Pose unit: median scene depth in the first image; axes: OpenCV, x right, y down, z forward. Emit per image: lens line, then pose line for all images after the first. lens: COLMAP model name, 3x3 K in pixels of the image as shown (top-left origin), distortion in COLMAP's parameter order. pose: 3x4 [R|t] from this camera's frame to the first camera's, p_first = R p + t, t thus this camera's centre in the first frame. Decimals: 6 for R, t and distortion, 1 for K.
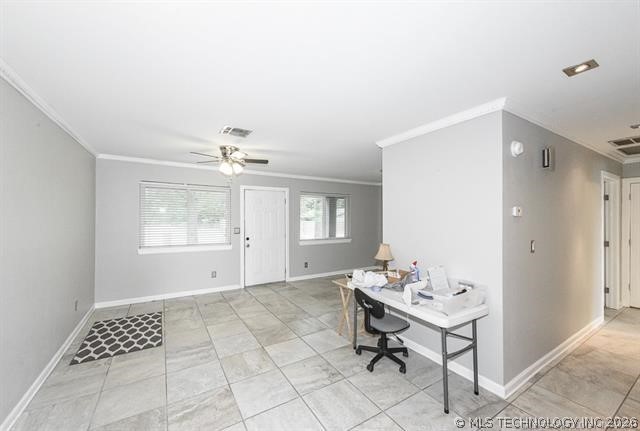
lens RADIAL K [[253.9, 0, 319.2], [0, 253.9, 215.4], [0, 0, 1]] dist [0.007090, -0.000136]
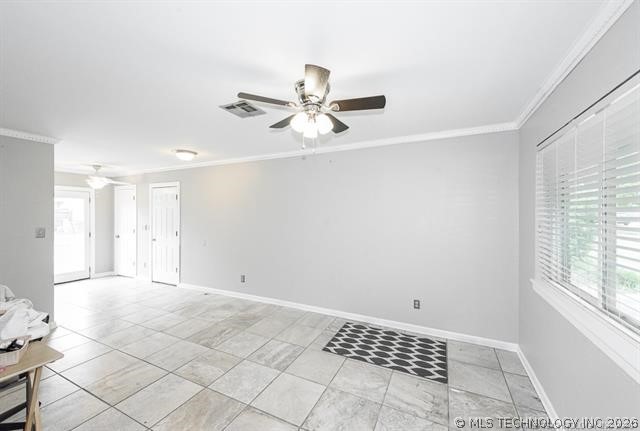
lens RADIAL K [[253.9, 0, 320.2], [0, 253.9, 214.9], [0, 0, 1]] dist [0.007090, -0.000136]
pose [[-0.841930, -0.004987, -0.539564, -0.067034], [-0.006648, 0.999977, 0.001131, 0.002856], [0.539546, 0.004540, -0.841944, 1.258620]]
